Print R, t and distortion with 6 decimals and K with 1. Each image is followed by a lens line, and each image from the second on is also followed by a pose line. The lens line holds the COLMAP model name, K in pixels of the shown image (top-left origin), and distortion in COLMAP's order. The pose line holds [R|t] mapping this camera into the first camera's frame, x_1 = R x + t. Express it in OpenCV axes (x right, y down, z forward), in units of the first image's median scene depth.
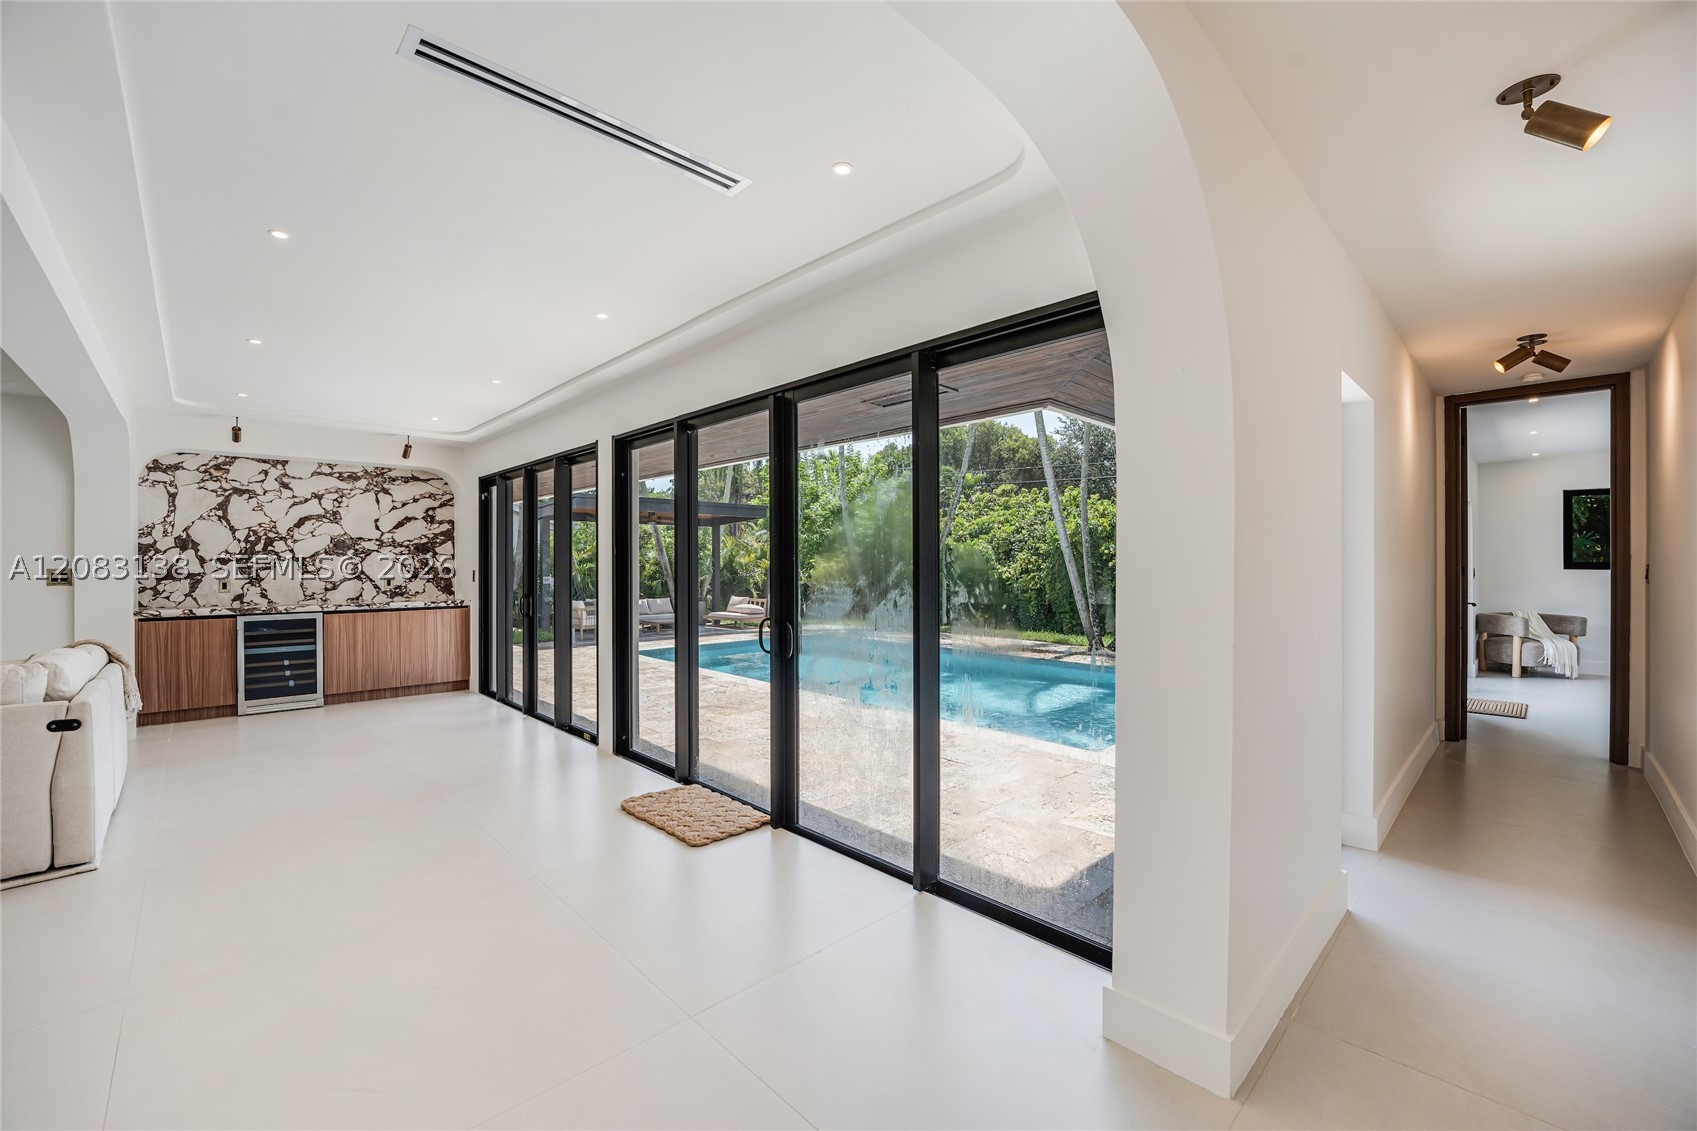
lens RADIAL K [[688.8, 0, 840.8], [0, 688.8, 563.4], [0, 0, 1]] dist [-0.027908, 0.002501]
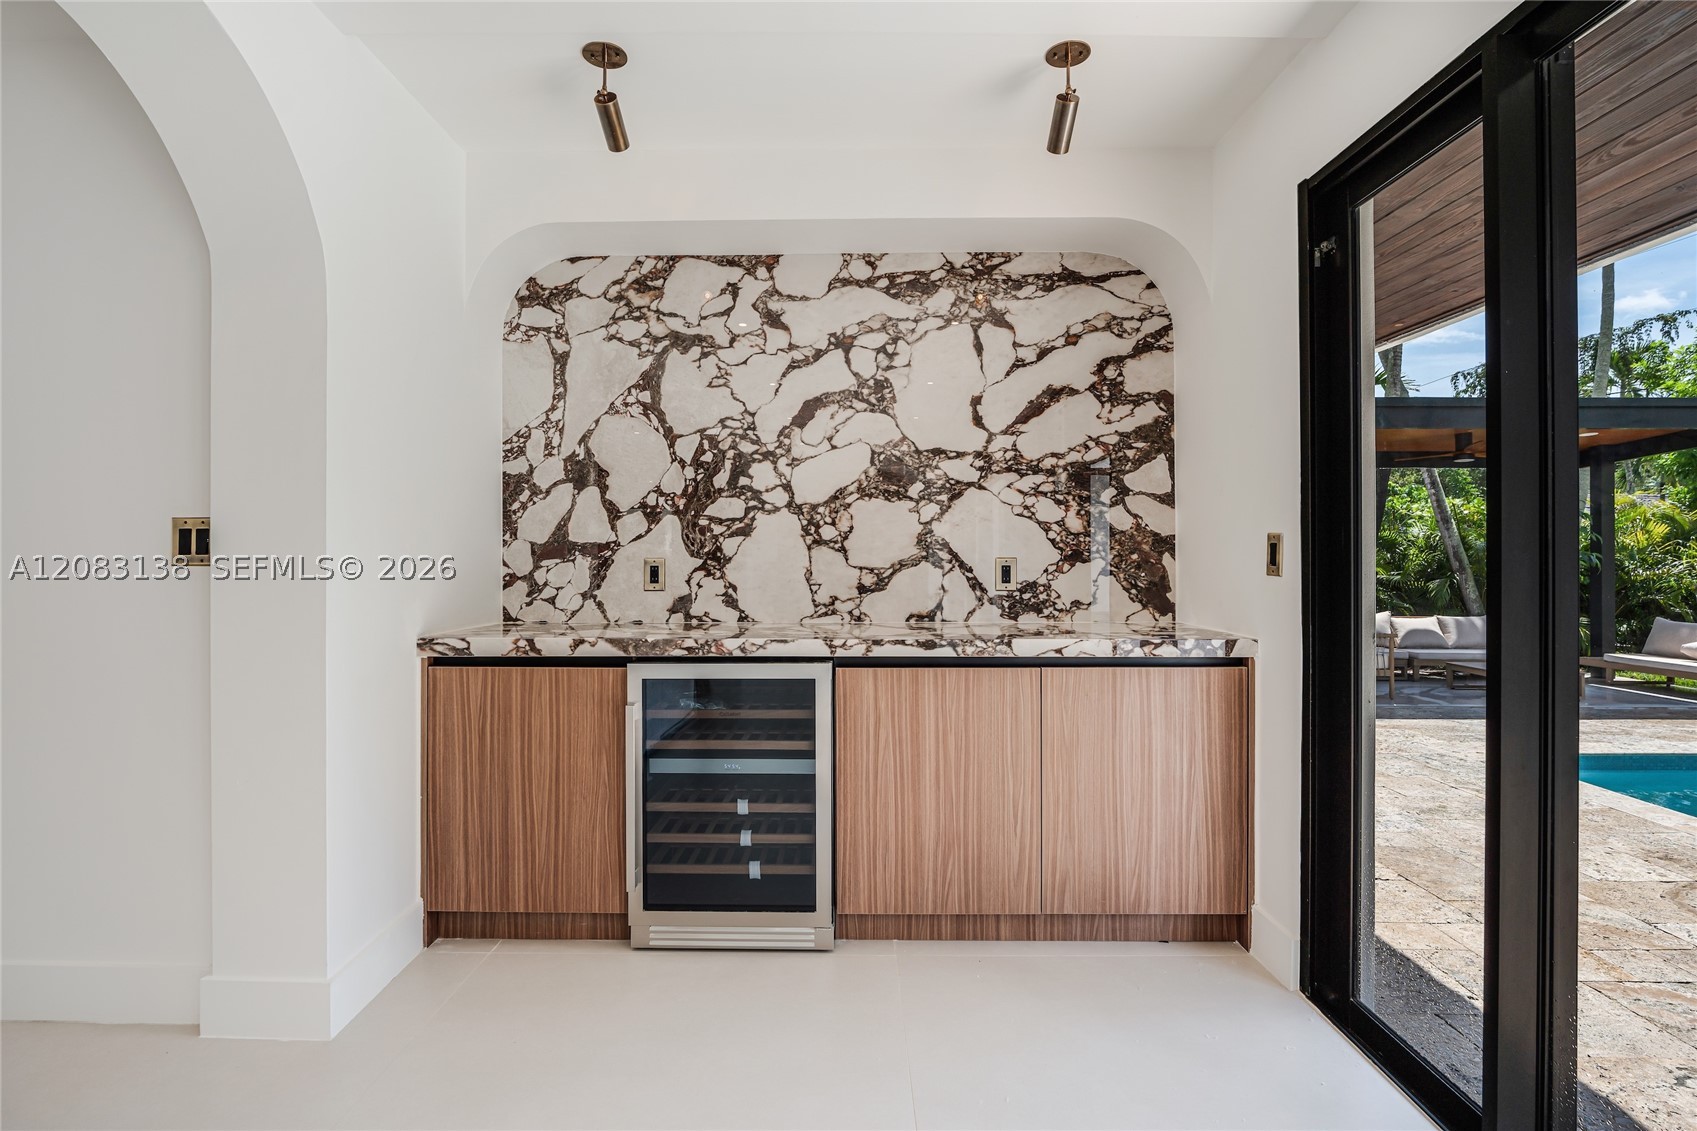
lens RADIAL K [[820.8, 0, 835.9], [0, 820.8, 551.8], [0, 0, 1]] dist [-0.014288, -0.000269]
pose [[0.717448, -0.003531, -0.696603, -0.469807], [-0.001076, 0.999980, -0.006177, 0.021448], [0.696611, 0.005181, 0.717430, 0.690376]]
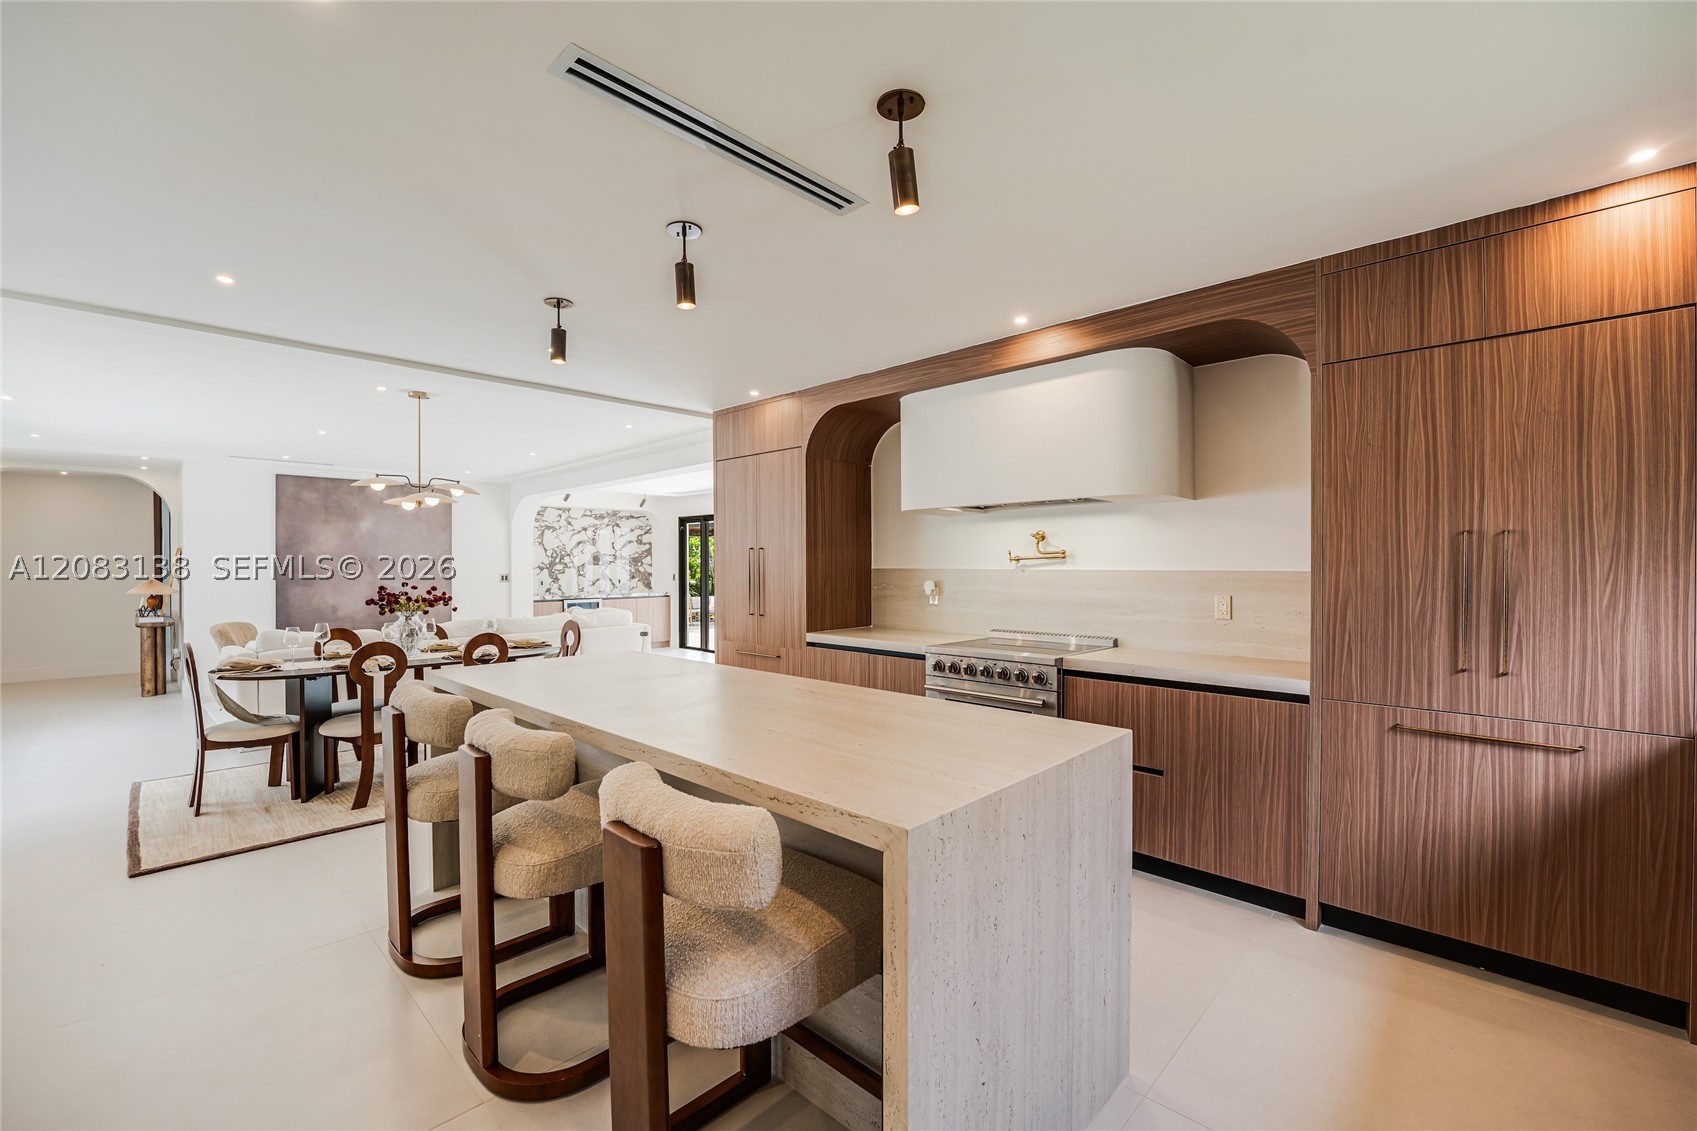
lens RADIAL K [[688.8, 0, 838.9], [0, 688.8, 572.0], [0, 0, 1]] dist [-0.027908, 0.002501]
pose [[0.999199, -0.001761, 0.039986, -0.220999], [0.001391, 0.999956, 0.009264, -0.008892], [-0.040001, -0.009201, 0.999157, -0.738094]]
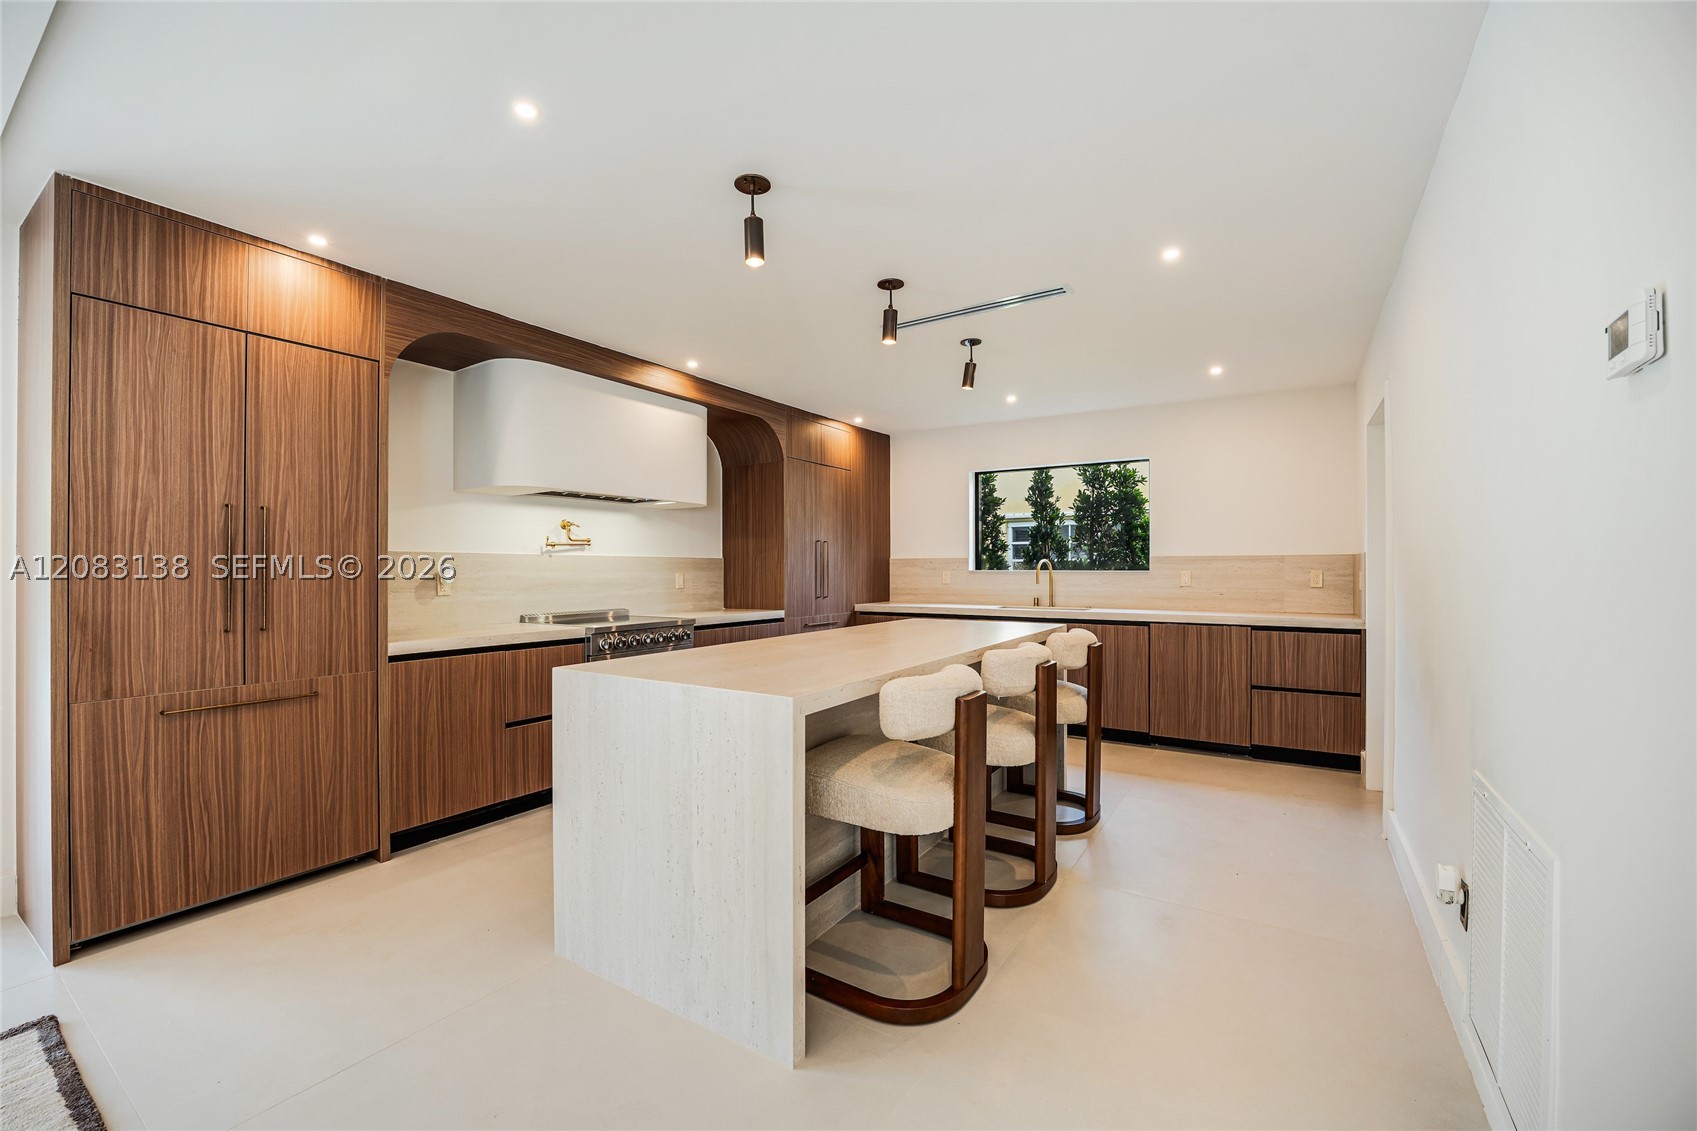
lens RADIAL K [[688.8, 0, 851.1], [0, 688.8, 565.2], [0, 0, 1]] dist [-0.027908, 0.002501]
pose [[-0.231849, 0.007655, 0.972722, -0.734280], [0.005538, 0.999963, -0.006549, 0.011058], [-0.972736, 0.003869, -0.231882, -0.253542]]
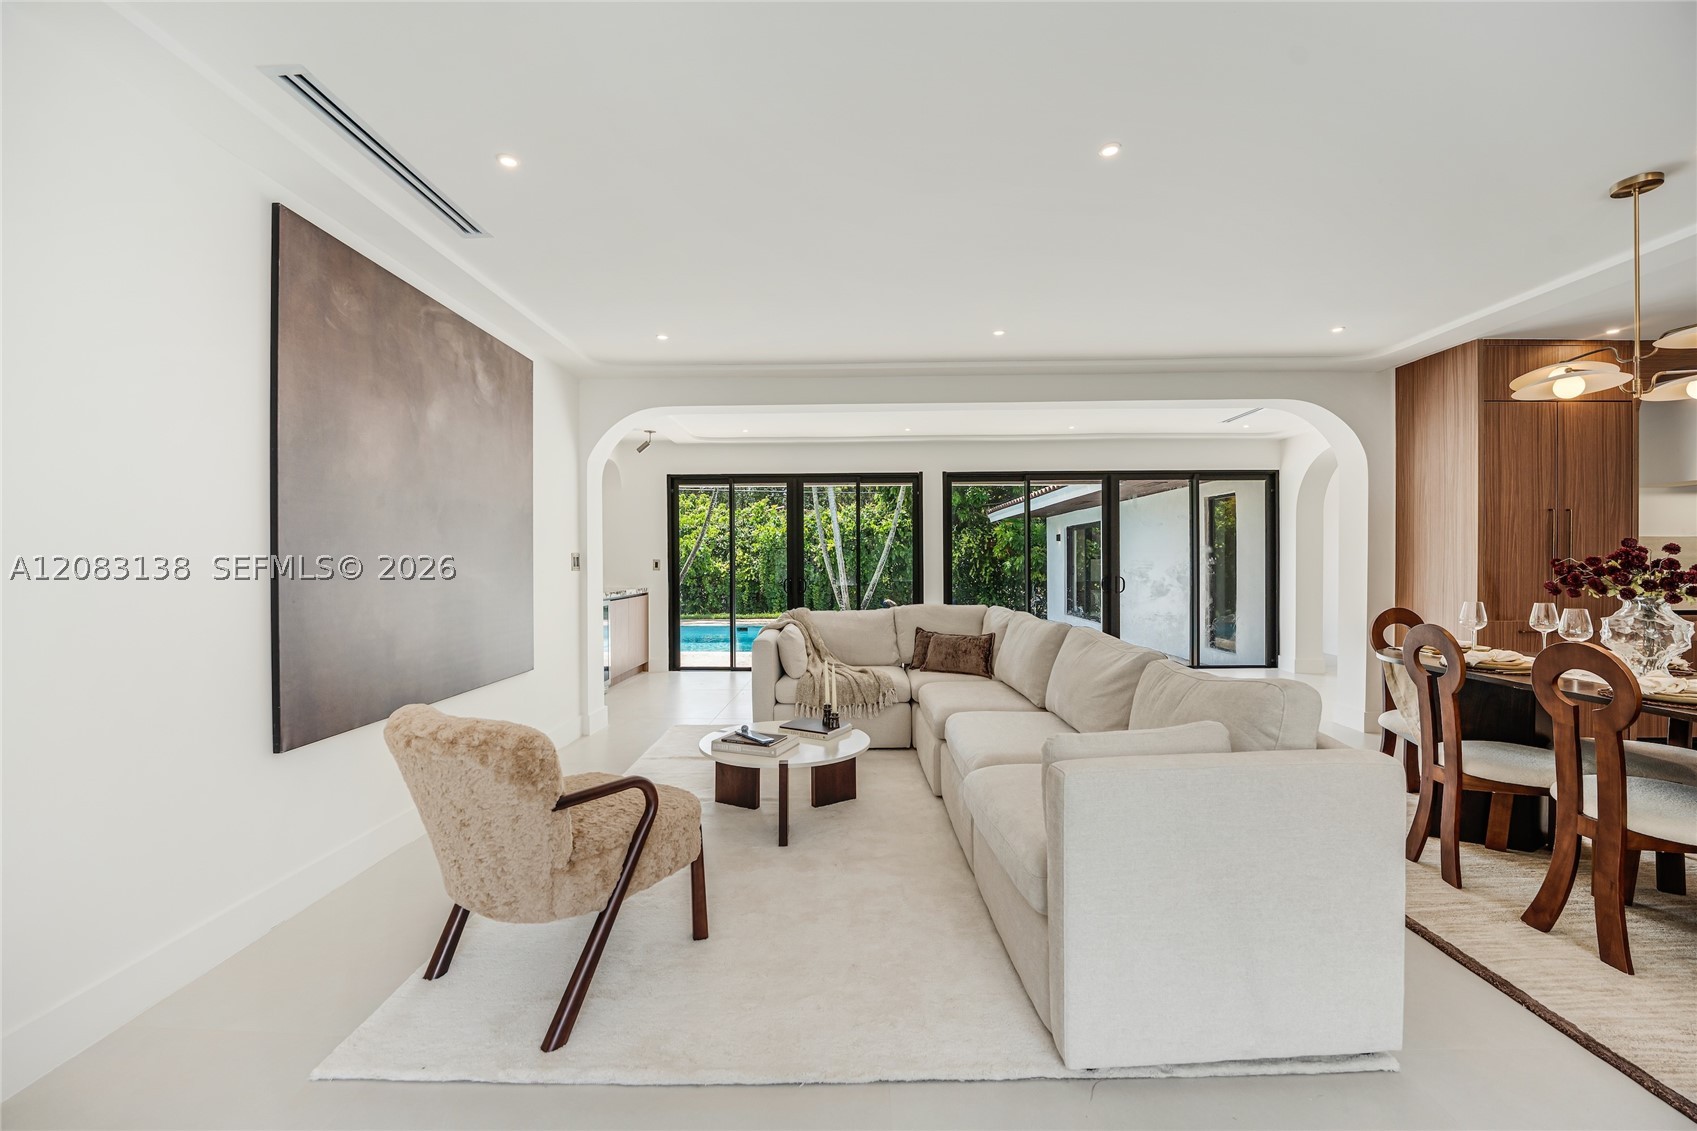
lens RADIAL K [[688.8, 0, 844.0], [0, 688.8, 569.4], [0, 0, 1]] dist [-0.027908, 0.002501]
pose [[0.711643, -0.010602, 0.702462, -1.184039], [0.005824, 0.999941, 0.009193, 0.018599], [-0.702517, -0.002451, 0.711662, 0.017955]]
